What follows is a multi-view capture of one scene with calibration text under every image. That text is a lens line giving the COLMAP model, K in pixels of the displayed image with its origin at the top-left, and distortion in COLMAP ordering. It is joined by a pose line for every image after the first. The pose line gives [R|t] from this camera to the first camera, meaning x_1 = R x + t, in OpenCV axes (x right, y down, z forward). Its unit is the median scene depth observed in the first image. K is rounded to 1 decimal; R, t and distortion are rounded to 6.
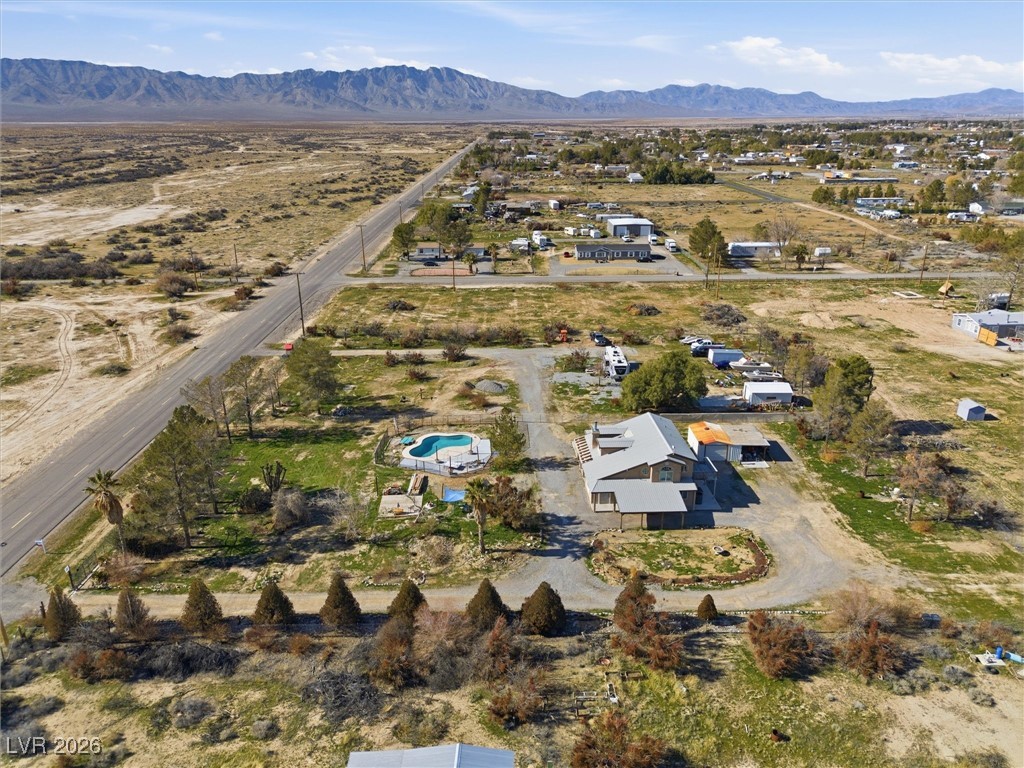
lens RADIAL K [[723.3, 0, 512.1], [0, 723.3, 383.3], [0, 0, 1]] dist [0.066778, -0.055309]
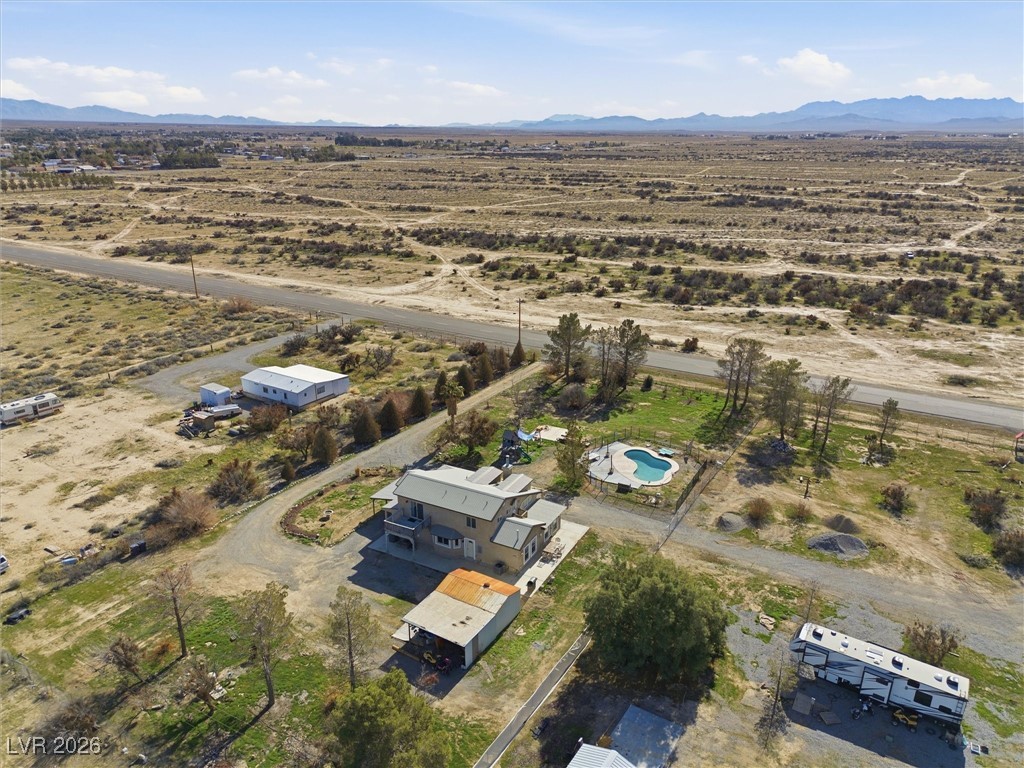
lens RADIAL K [[723.3, 0, 516.3], [0, 723.3, 385.4], [0, 0, 1]] dist [0.066778, -0.055309]
pose [[-0.528266, 0.286406, -0.799317, 0.692733], [-0.289745, 0.824077, 0.486770, -0.397857], [0.798112, 0.488741, -0.352347, 1.100486]]
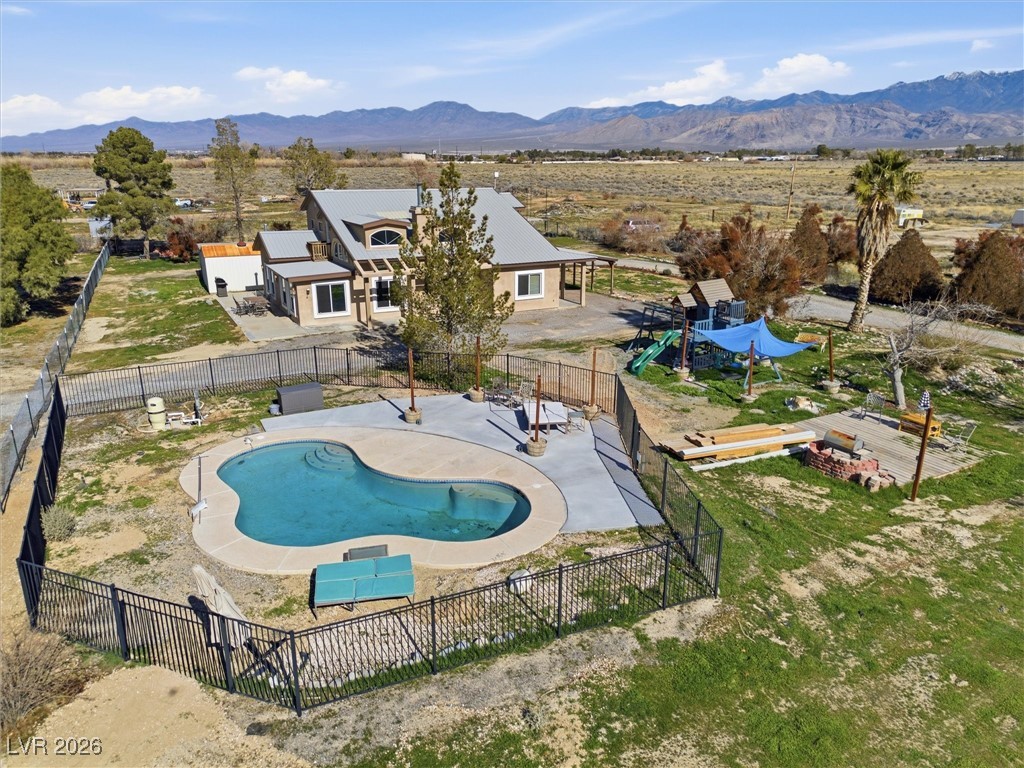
lens RADIAL K [[723.3, 0, 511.1], [0, 723.3, 385.2], [0, 0, 1]] dist [0.066778, -0.055309]
pose [[-0.419461, -0.271288, 0.866288, -0.266731], [0.312467, 0.852835, 0.418374, -0.007026], [-0.852301, 0.446178, -0.272962, 0.963612]]
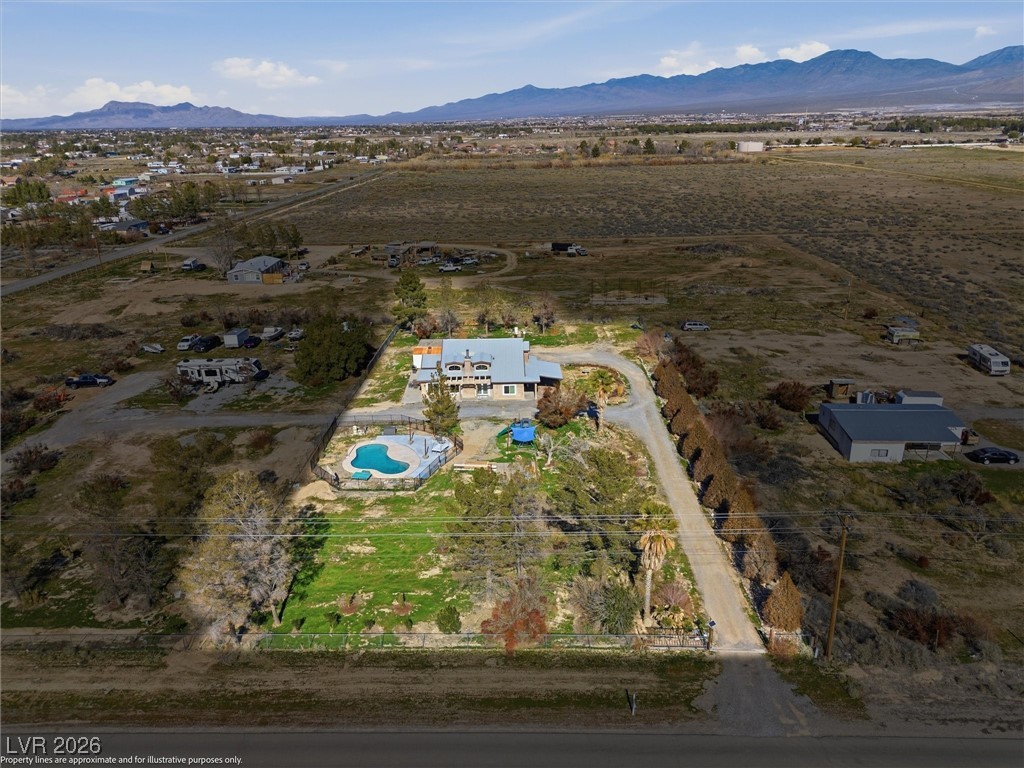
lens RADIAL K [[723.3, 0, 515.1], [0, 723.3, 388.3], [0, 0, 1]] dist [0.066778, -0.055309]
pose [[0.034348, -0.340436, 0.939640, -0.834969], [0.358874, 0.881689, 0.306322, -0.184986], [-0.932754, 0.326691, 0.152458, 0.662131]]
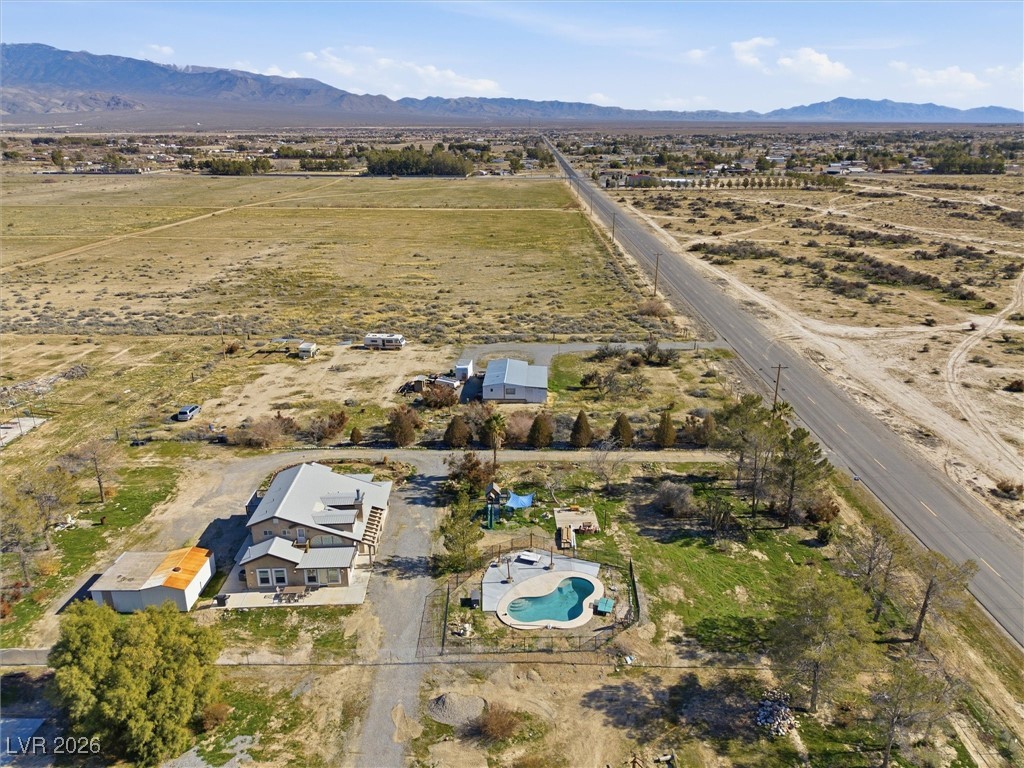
lens RADIAL K [[723.3, 0, 511.0], [0, 723.3, 388.6], [0, 0, 1]] dist [0.066778, -0.055309]
pose [[-0.999762, -0.003859, 0.021463, -0.068799], [0.010725, 0.769926, 0.638043, -0.495261], [-0.018987, 0.638121, -0.769702, 1.349428]]
